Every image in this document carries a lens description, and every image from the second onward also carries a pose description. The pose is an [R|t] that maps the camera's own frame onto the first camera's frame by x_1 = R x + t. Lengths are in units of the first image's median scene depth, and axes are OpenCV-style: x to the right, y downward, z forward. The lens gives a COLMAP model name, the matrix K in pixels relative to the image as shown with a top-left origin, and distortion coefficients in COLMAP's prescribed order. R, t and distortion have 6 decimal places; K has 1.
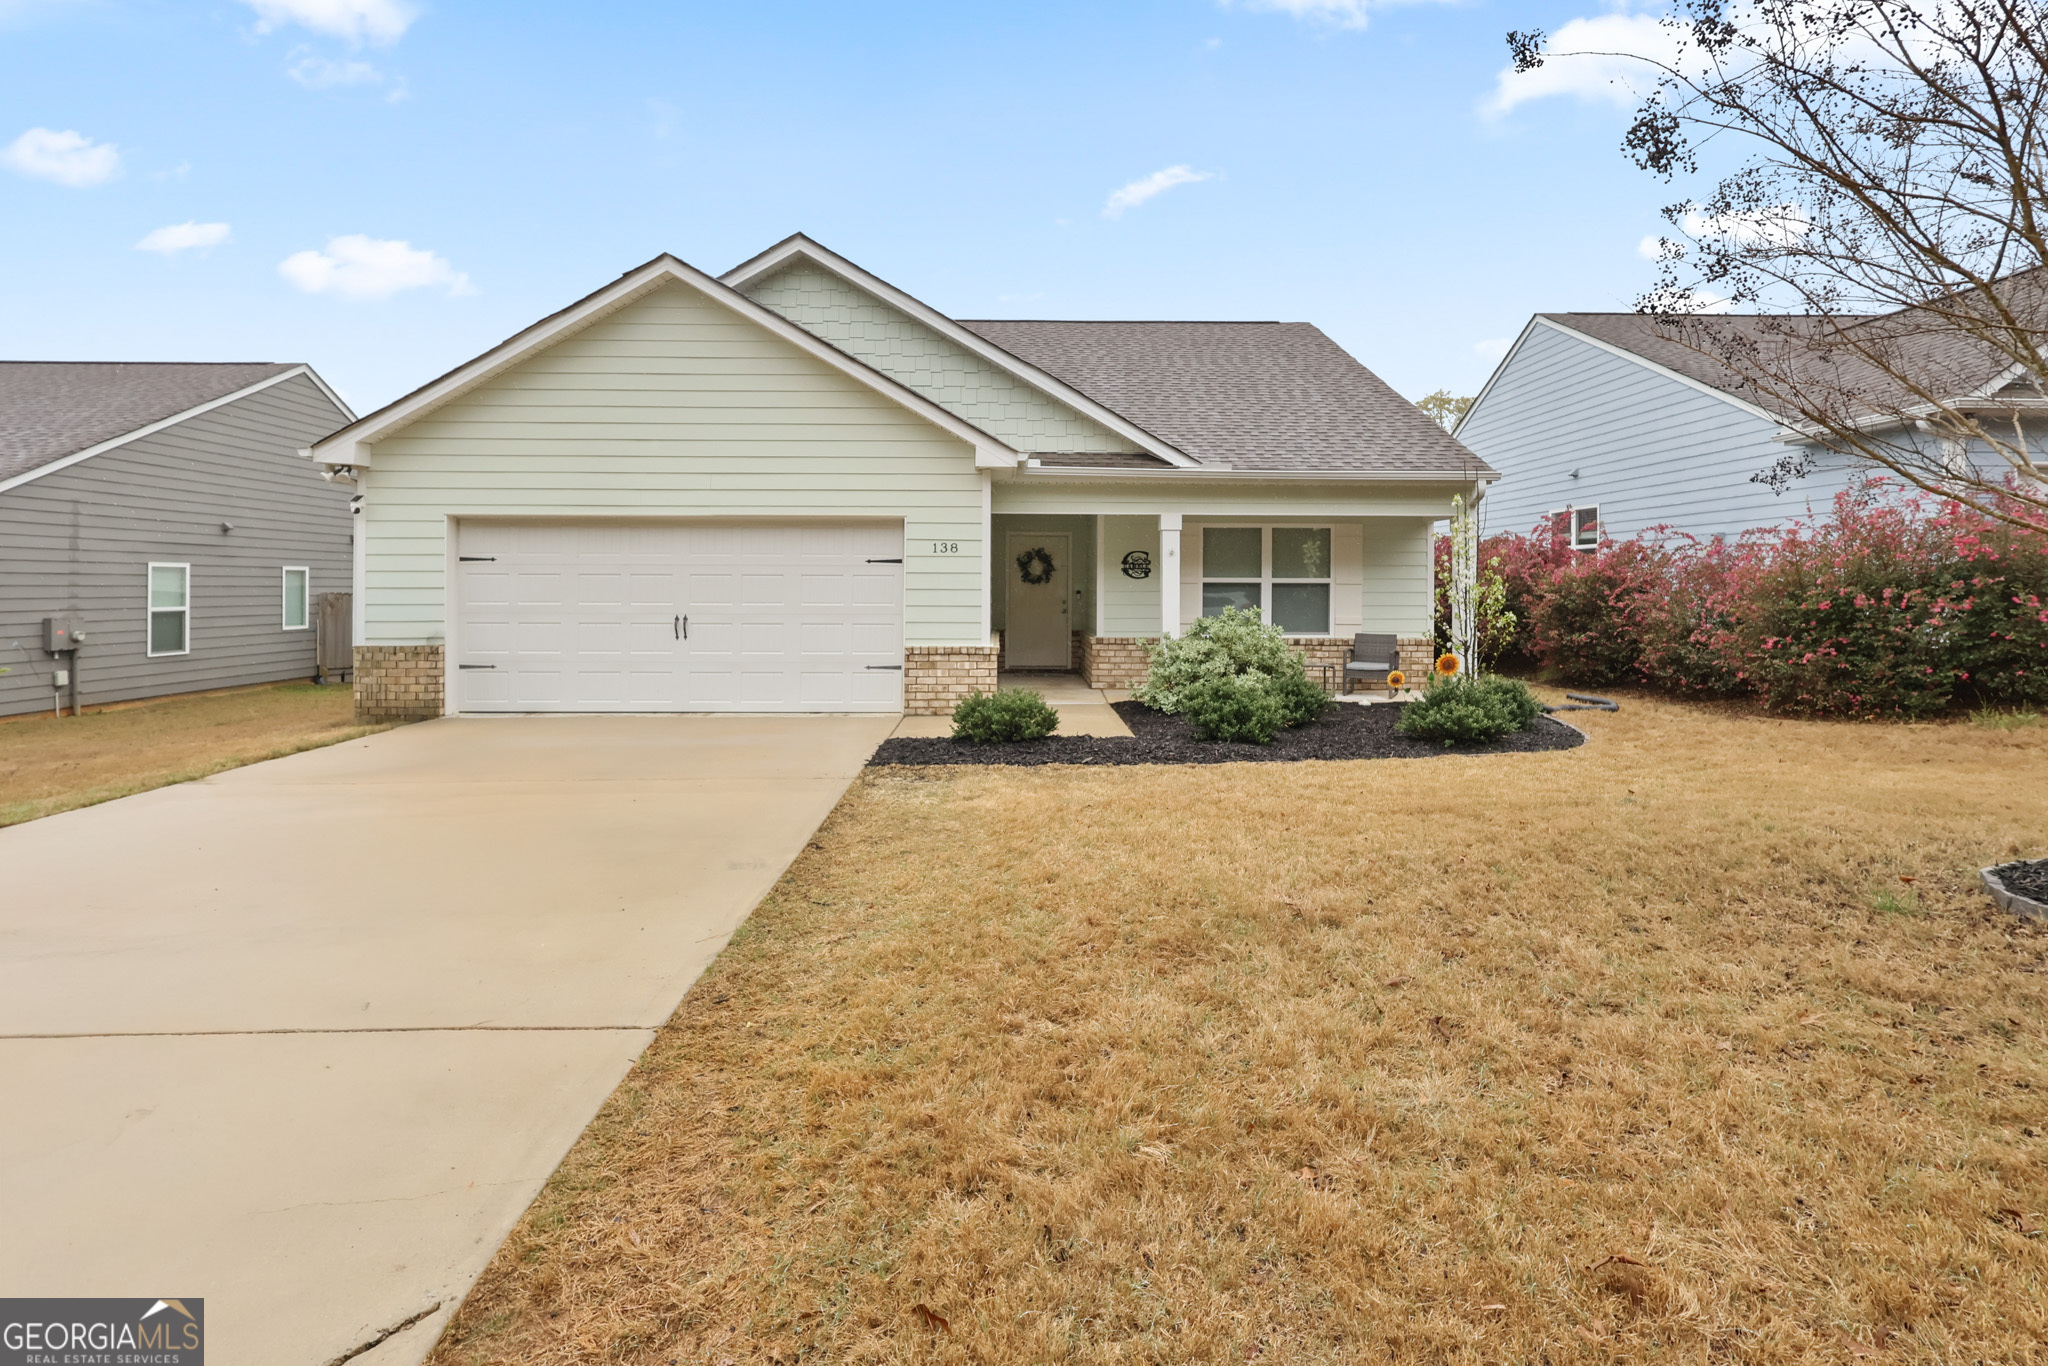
lens RADIAL K [[951.9, 0, 1024.5], [0, 951.9, 682.9], [0, 0, 1]] dist [-0.000814, -0.000064]
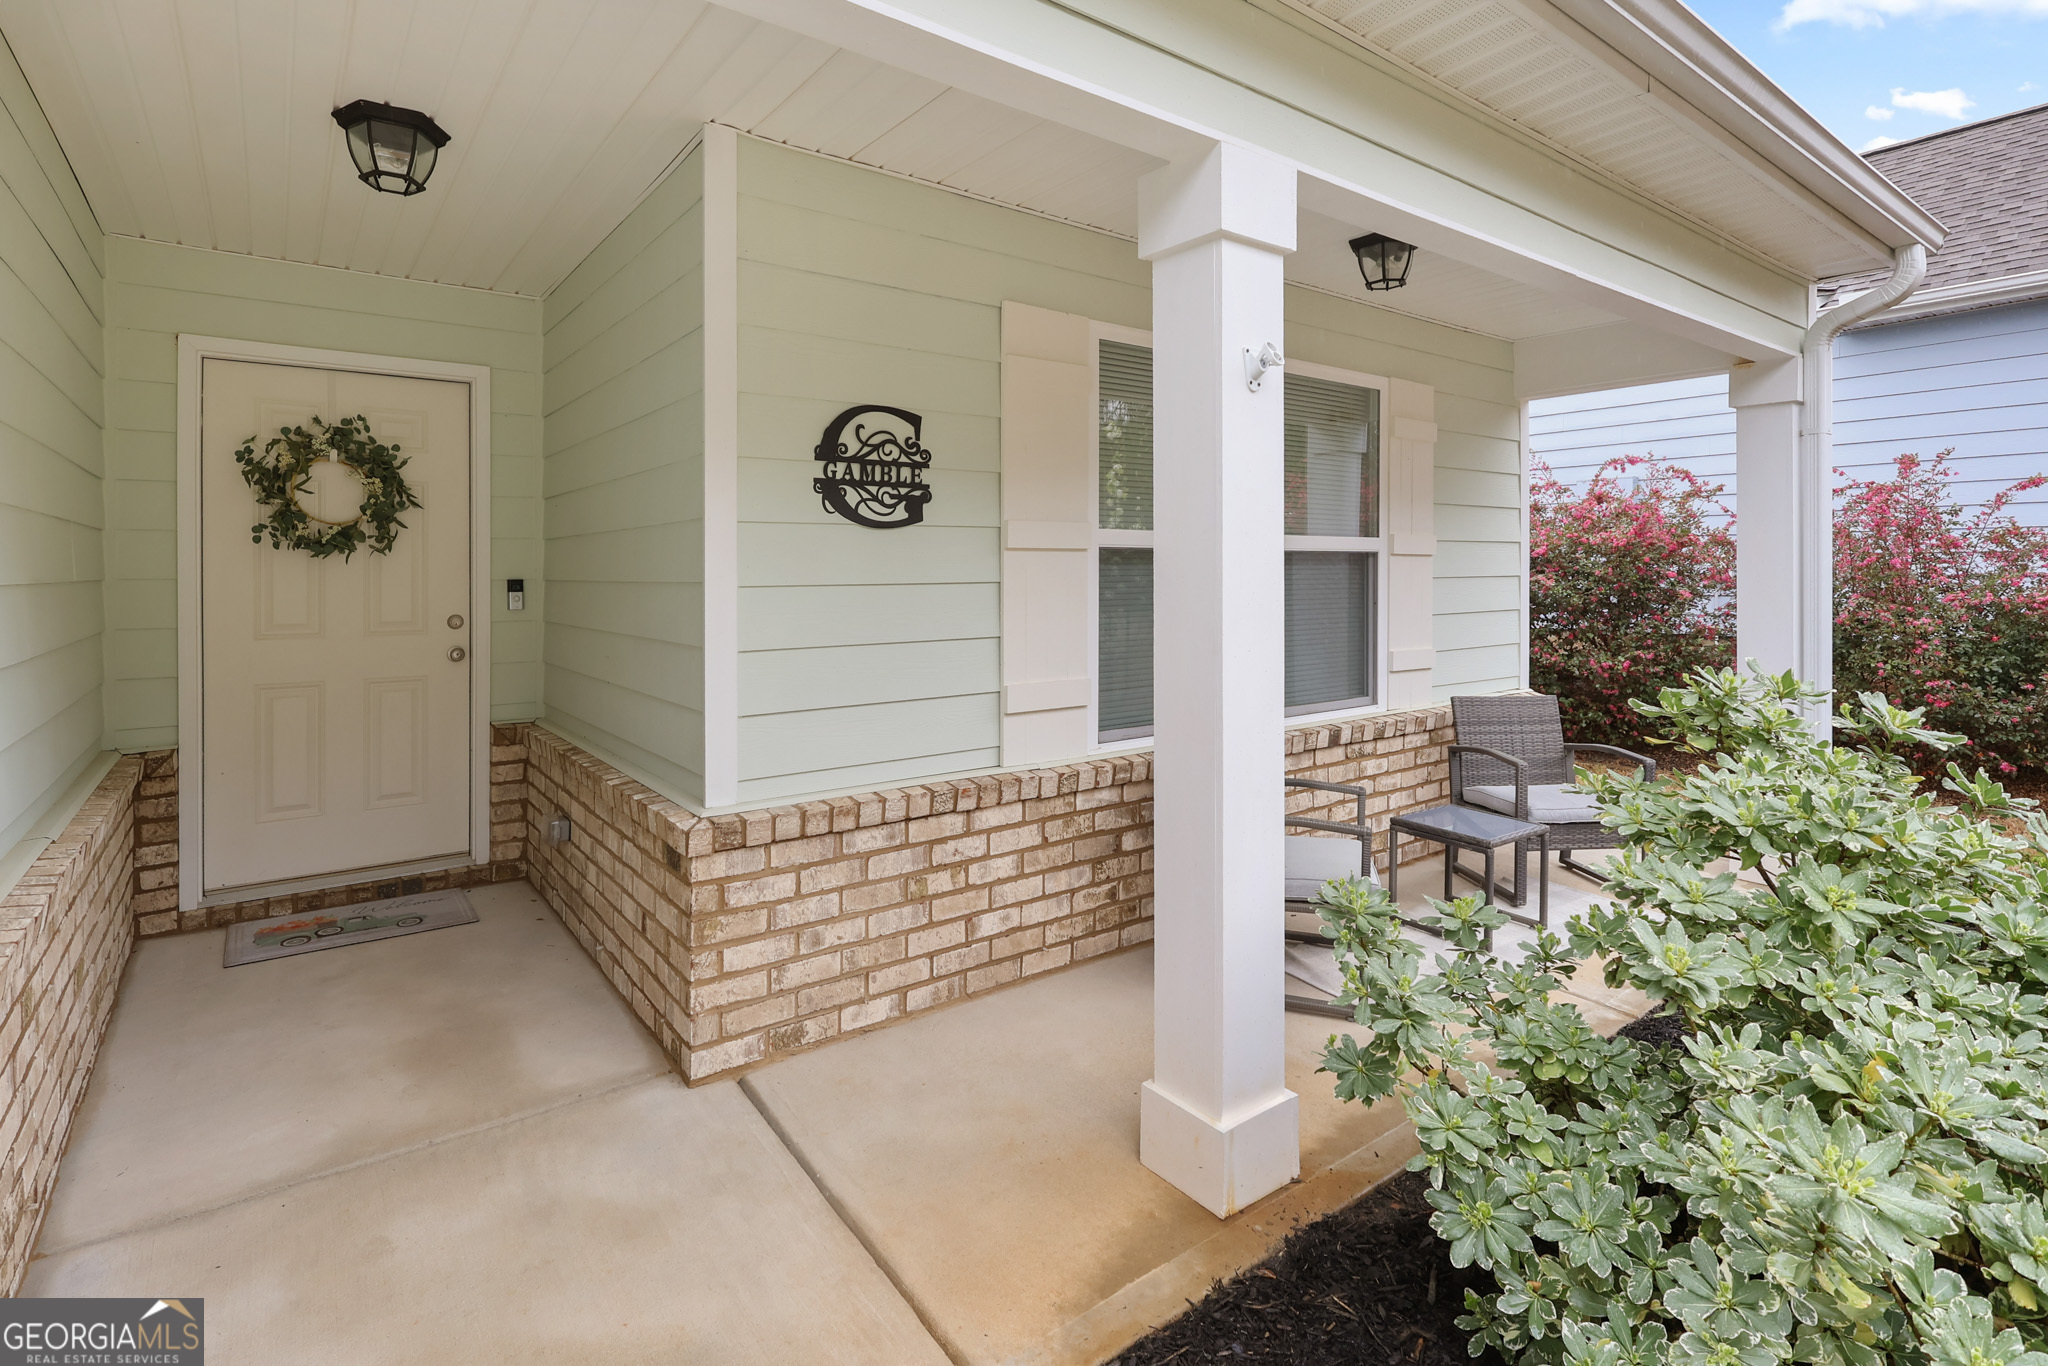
lens RADIAL K [[981.1, 0, 993.6], [0, 981.1, 572.5], [0, 0, 1]] dist [-0.000553, 0.000708]
pose [[0.816666, -0.007614, 0.577060, 0.005785], [0.062396, 0.995216, -0.075173, -0.076520], [-0.573727, 0.097398, 0.813235, 0.763355]]
